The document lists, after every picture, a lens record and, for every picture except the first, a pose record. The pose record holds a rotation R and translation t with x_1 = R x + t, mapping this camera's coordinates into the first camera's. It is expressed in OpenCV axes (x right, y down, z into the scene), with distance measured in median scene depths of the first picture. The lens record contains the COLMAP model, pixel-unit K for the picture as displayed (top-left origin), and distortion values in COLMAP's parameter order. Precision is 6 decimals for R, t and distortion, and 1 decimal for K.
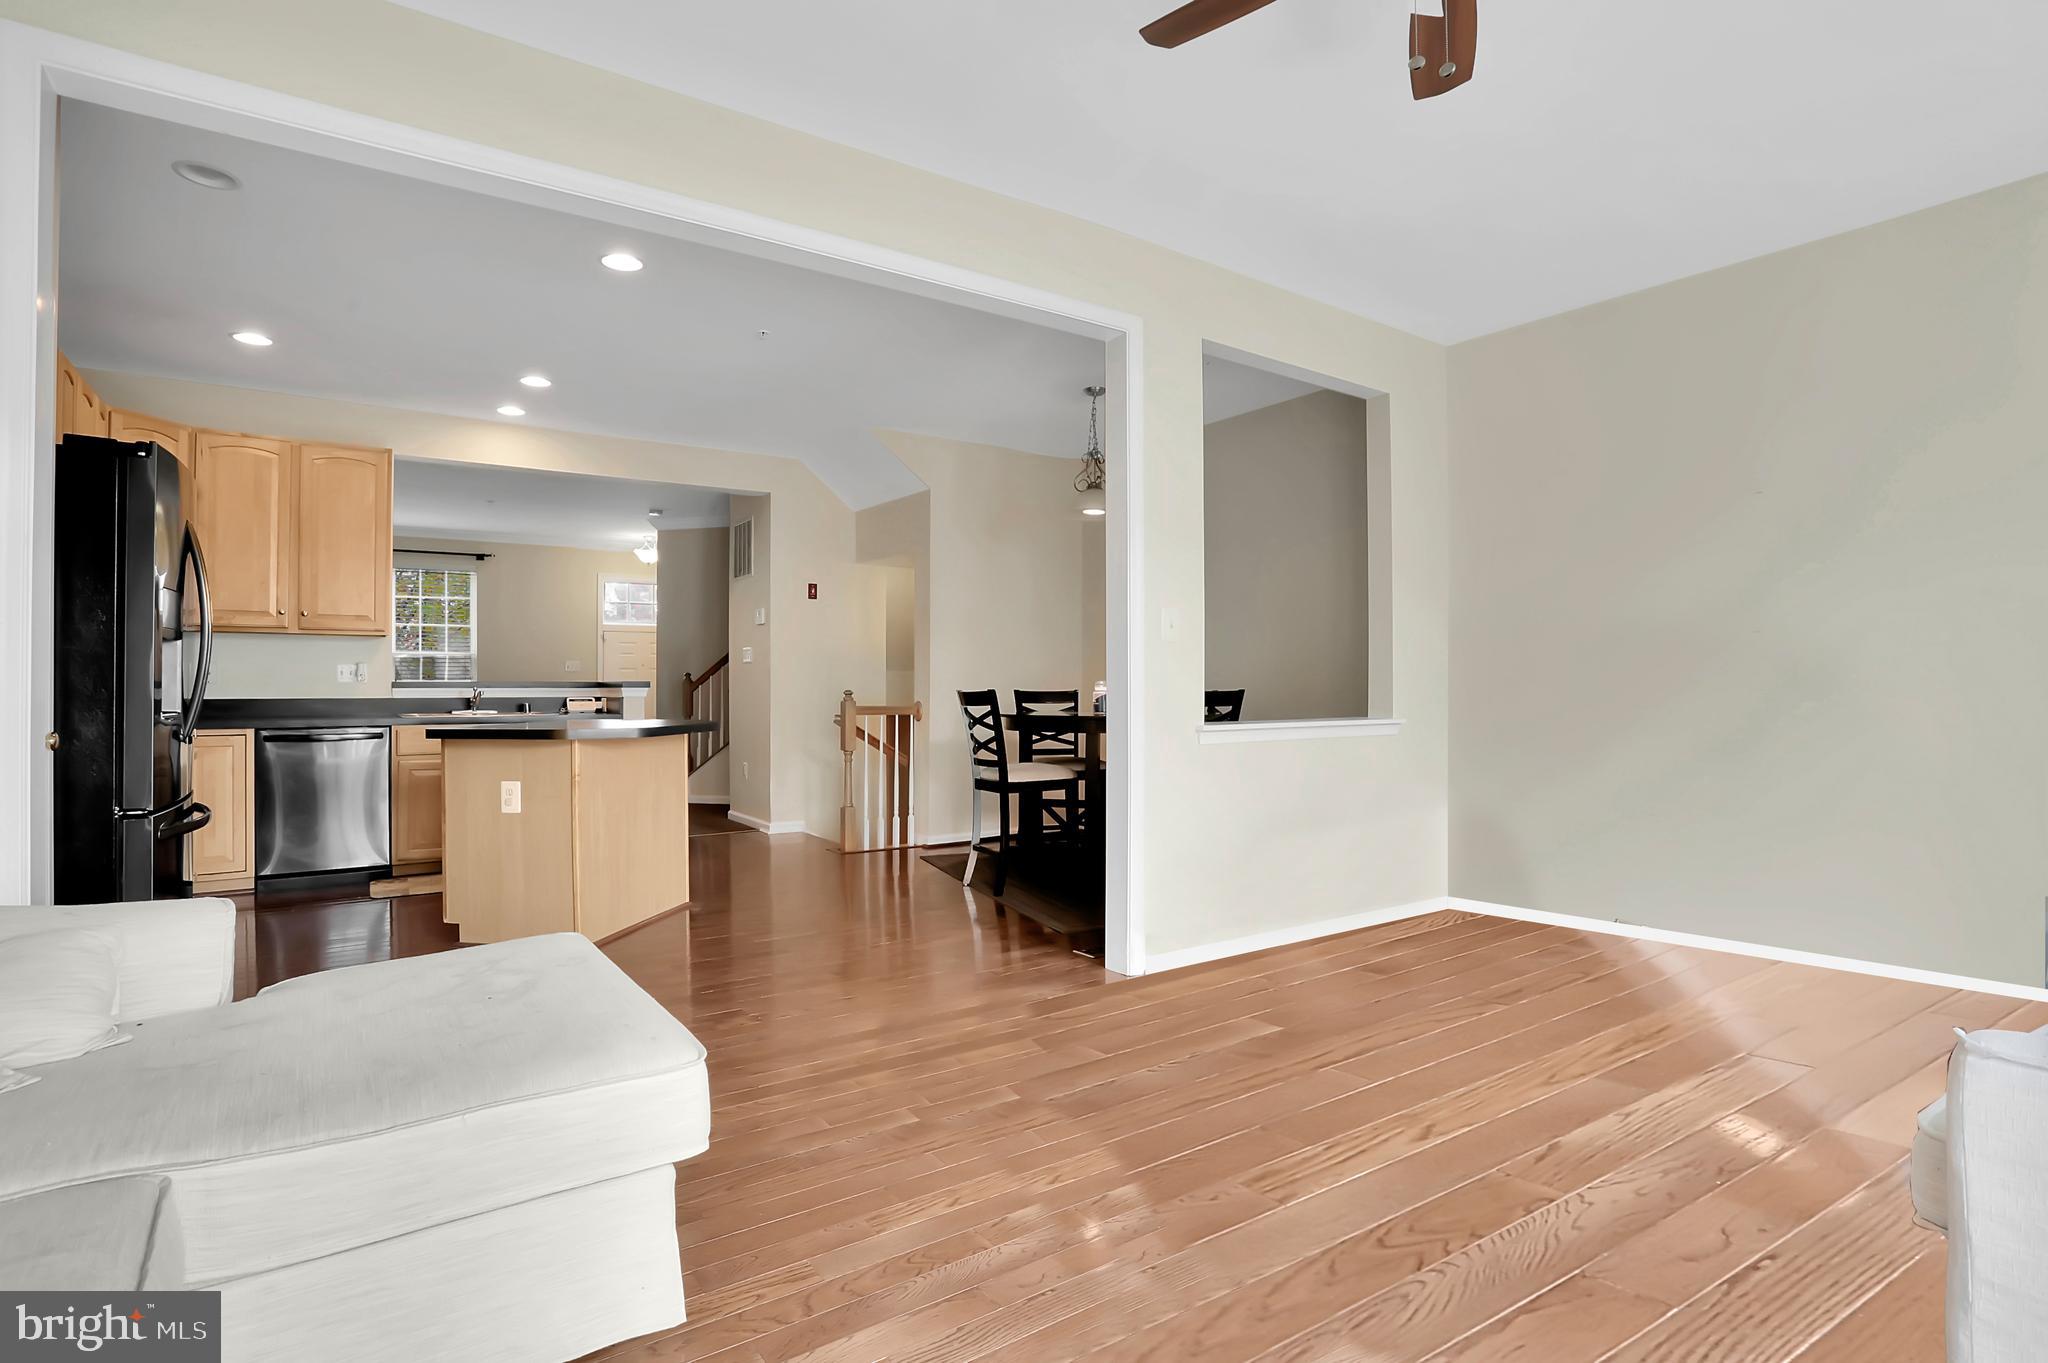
lens RADIAL K [[992.5, 0, 1033.0], [0, 992.5, 679.0], [0, 0, 1]] dist [-0.055671, 0.018912]
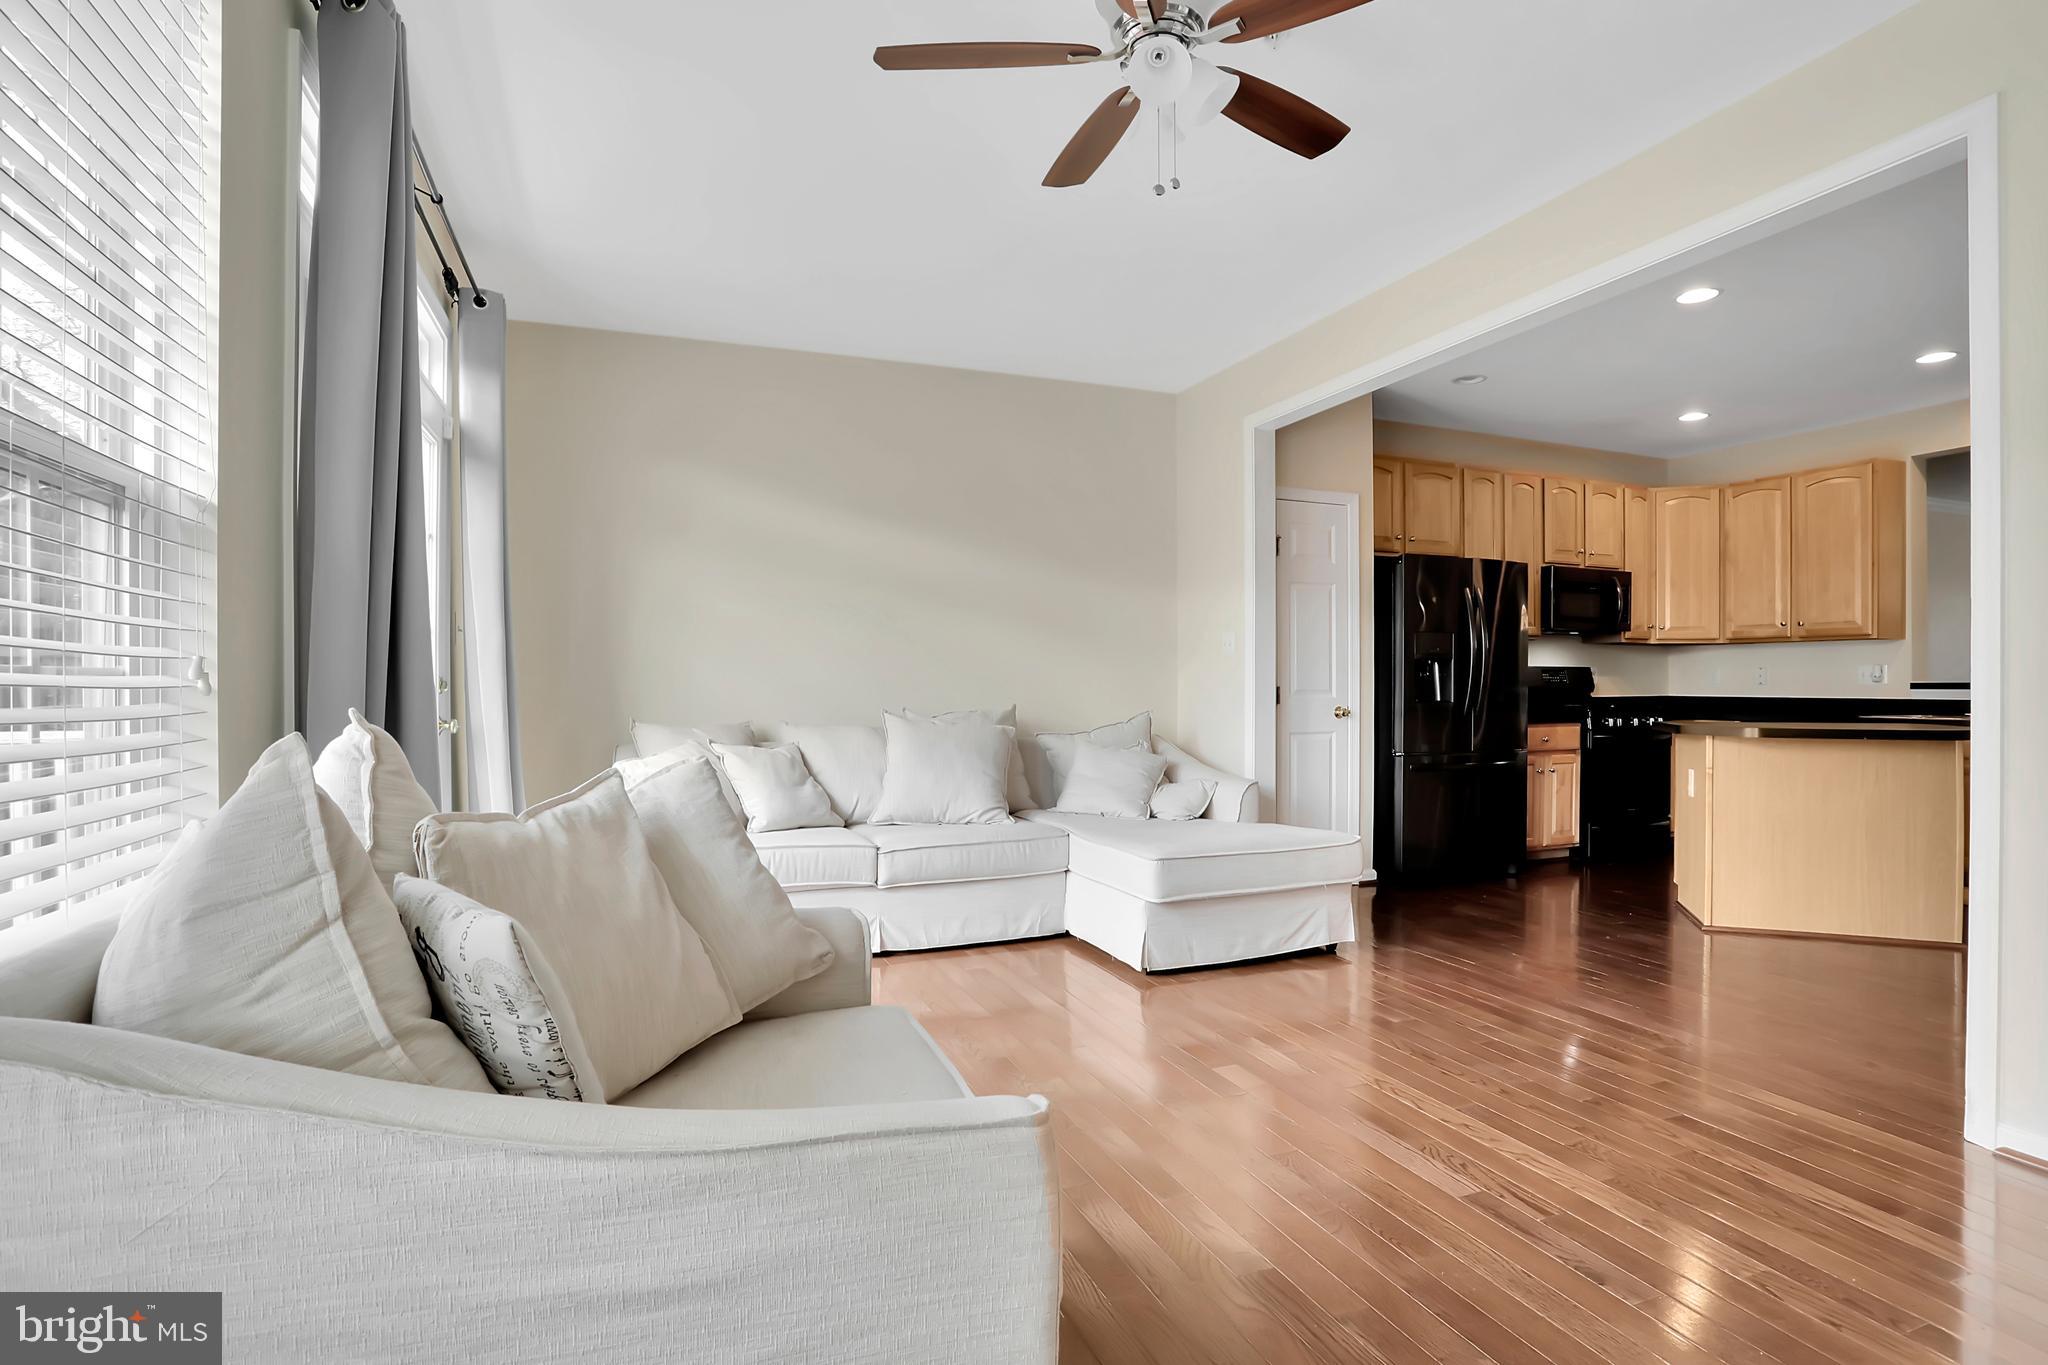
lens RADIAL K [[1015.0, 0, 1033.5], [0, 1015.0, 678.9], [0, 0, 1]] dist [-0.076975, 0.041965]
pose [[-0.231241, -0.005365, -0.972882, 0.556156], [0.003519, 0.999974, -0.006351, 0.001769], [0.972890, -0.004892, -0.231216, 0.366207]]
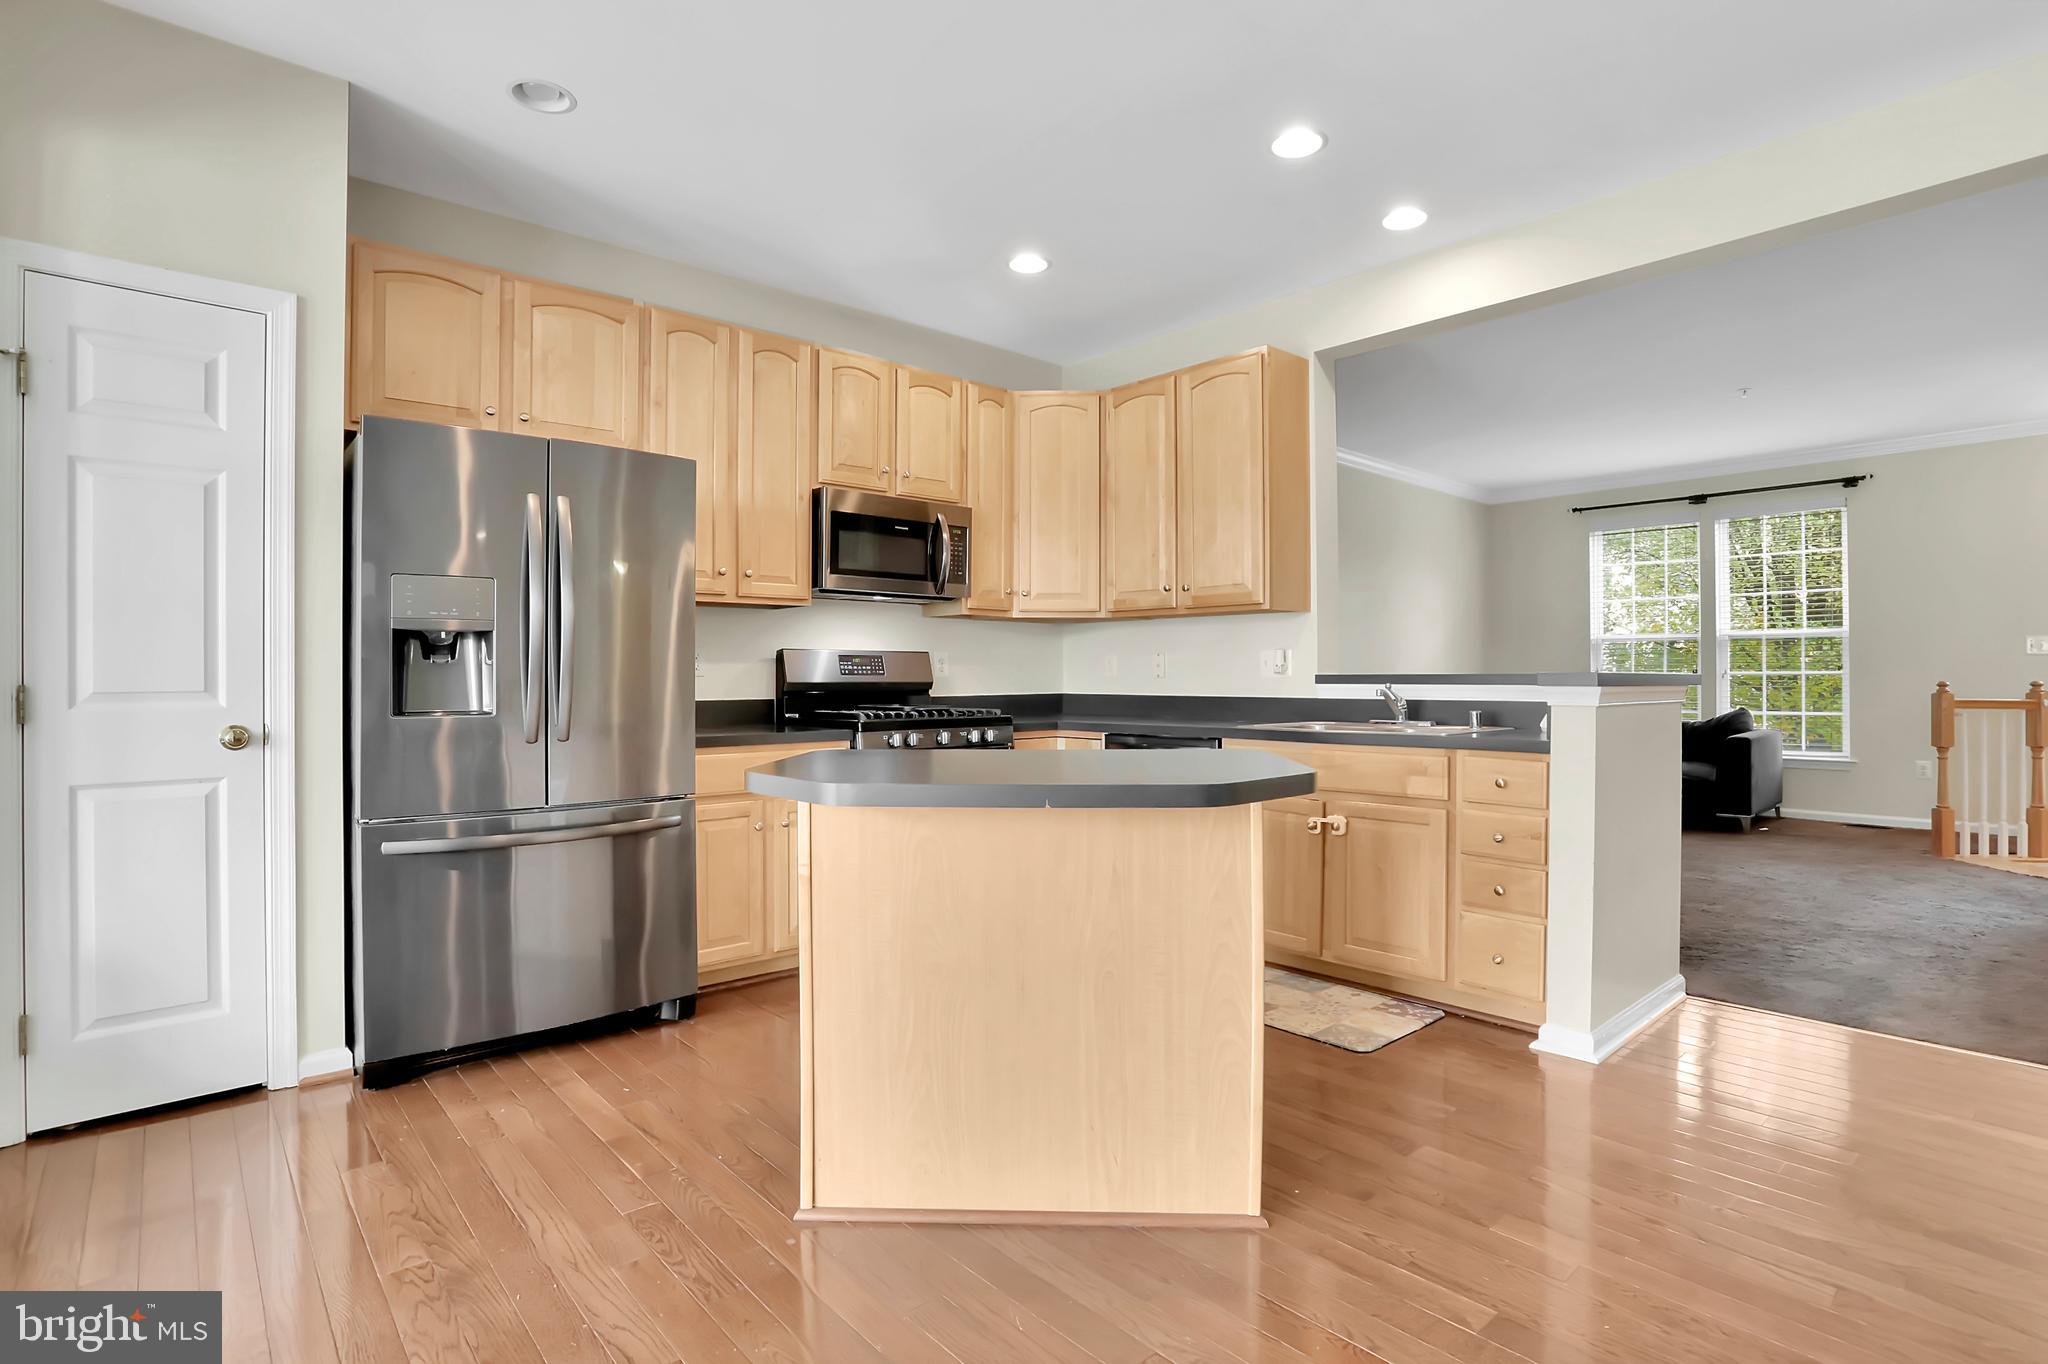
lens RADIAL K [[1015.0, 0, 1033.5], [0, 1015.0, 678.4], [0, 0, 1]] dist [-0.076975, 0.041965]
pose [[0.116454, 0.001309, -0.993195, 0.042336], [0.006453, 0.999977, 0.002075, 0.002634], [0.993175, -0.006651, 0.116443, 0.741992]]
